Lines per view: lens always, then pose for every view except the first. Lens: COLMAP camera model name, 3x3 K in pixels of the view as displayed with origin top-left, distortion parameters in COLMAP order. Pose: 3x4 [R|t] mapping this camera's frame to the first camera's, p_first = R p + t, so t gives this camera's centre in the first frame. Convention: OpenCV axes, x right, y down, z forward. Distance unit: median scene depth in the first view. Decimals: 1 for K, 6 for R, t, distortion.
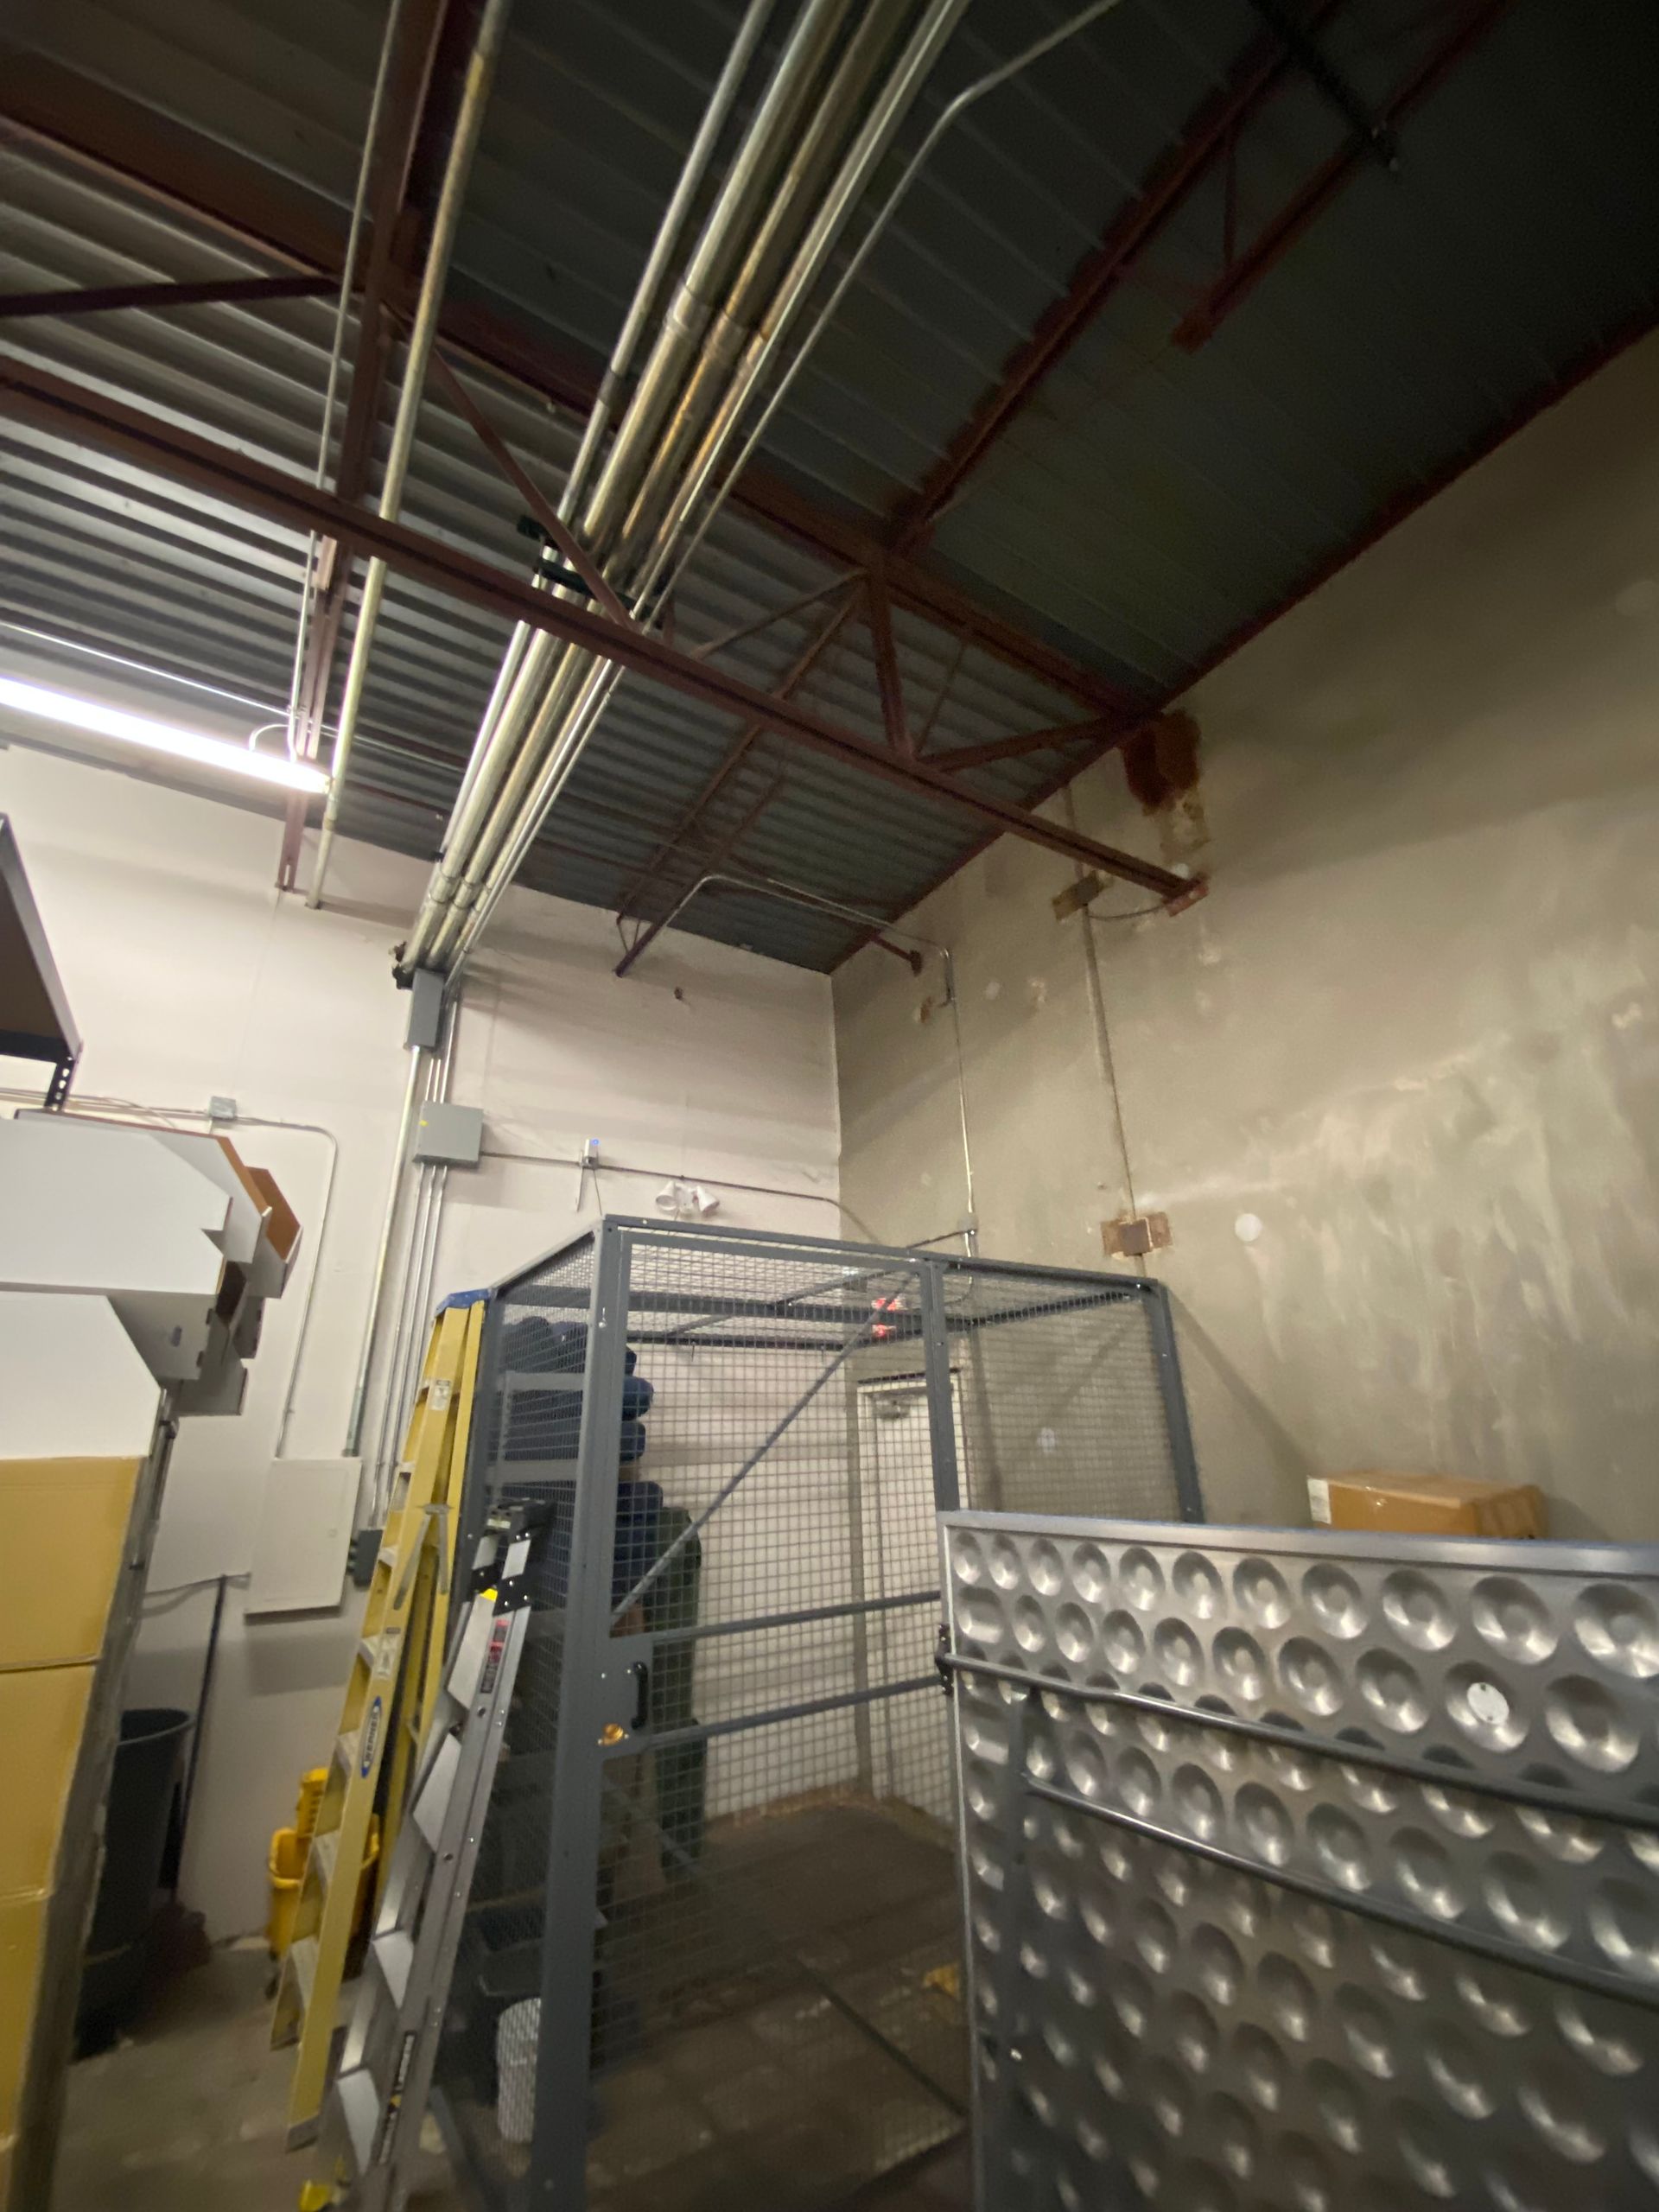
lens RADIAL K [[897.5, 0, 836.7], [0, 897.5, 1098.2], [0, 0, 1]] dist [0.005776, -0.010171]
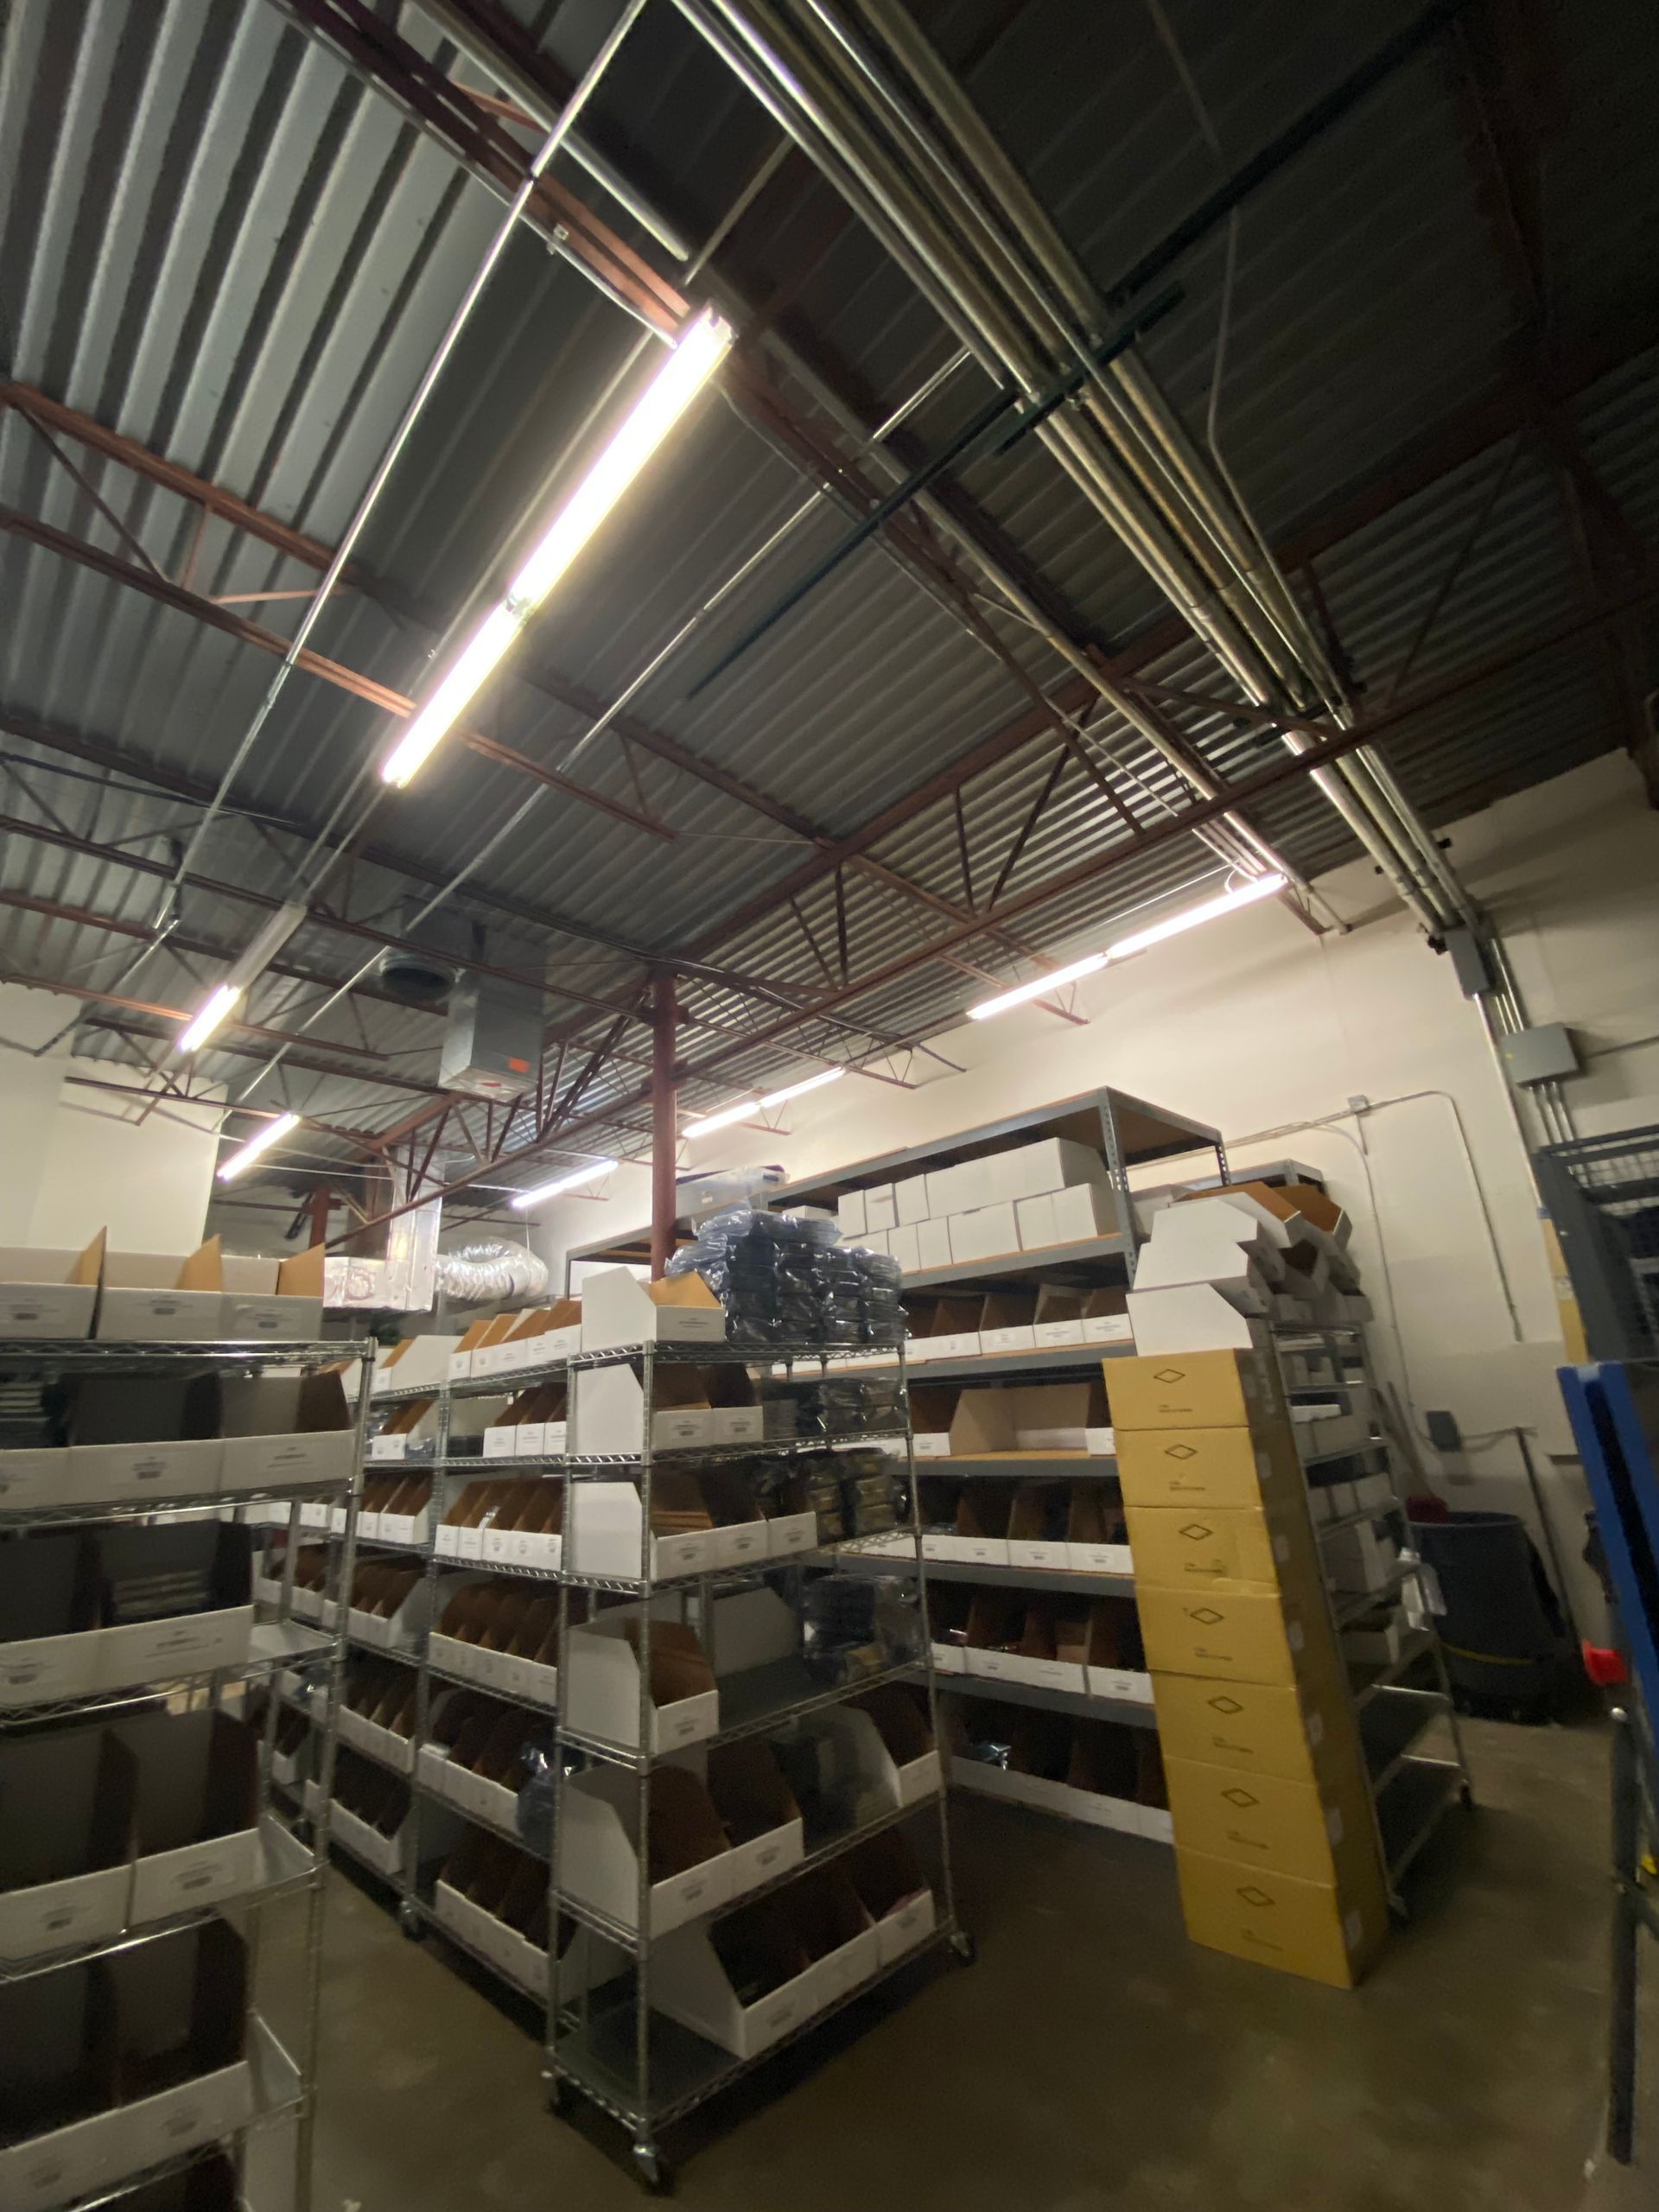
lens RADIAL K [[897.5, 0, 824.2], [0, 897.5, 1096.7], [0, 0, 1]] dist [0.005776, -0.010171]
pose [[0.207661, -0.307379, -0.928652, 0.418082], [0.404235, 0.891460, -0.204676, -0.046515], [0.890770, -0.332891, 0.309375, -0.149242]]
